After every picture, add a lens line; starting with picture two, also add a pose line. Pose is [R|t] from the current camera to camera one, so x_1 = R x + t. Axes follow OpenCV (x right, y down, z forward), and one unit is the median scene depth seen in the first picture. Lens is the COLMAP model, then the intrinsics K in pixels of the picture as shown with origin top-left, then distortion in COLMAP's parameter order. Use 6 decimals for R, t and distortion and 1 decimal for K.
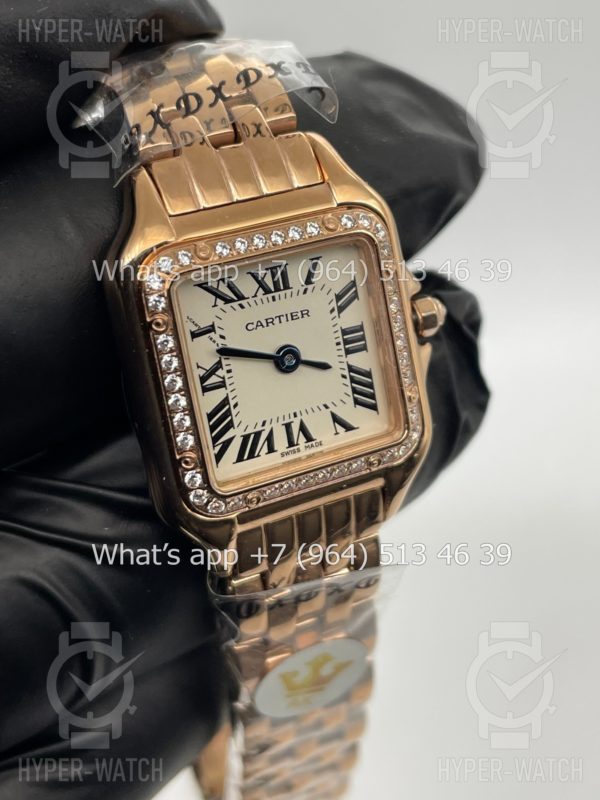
lens RADIAL K [[1190.3, 0, 271.4], [0, 1190.3, 400.9], [0, 0, 1]] dist [0.107266, 0.000000]
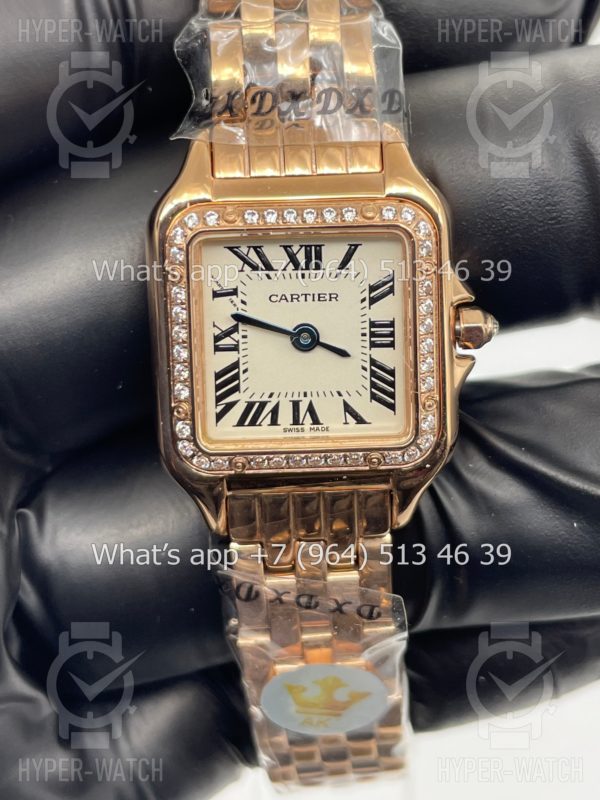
lens RADIAL K [[1190.3, 0, 330.6], [0, 1190.3, 400.7], [0, 0, 1]] dist [0.107266, 0.000000]
pose [[0.909078, 0.218314, -0.354847, 0.402461], [-0.223010, 0.974409, 0.028163, -0.016452], [0.351915, 0.053533, 0.934500, 0.070332]]
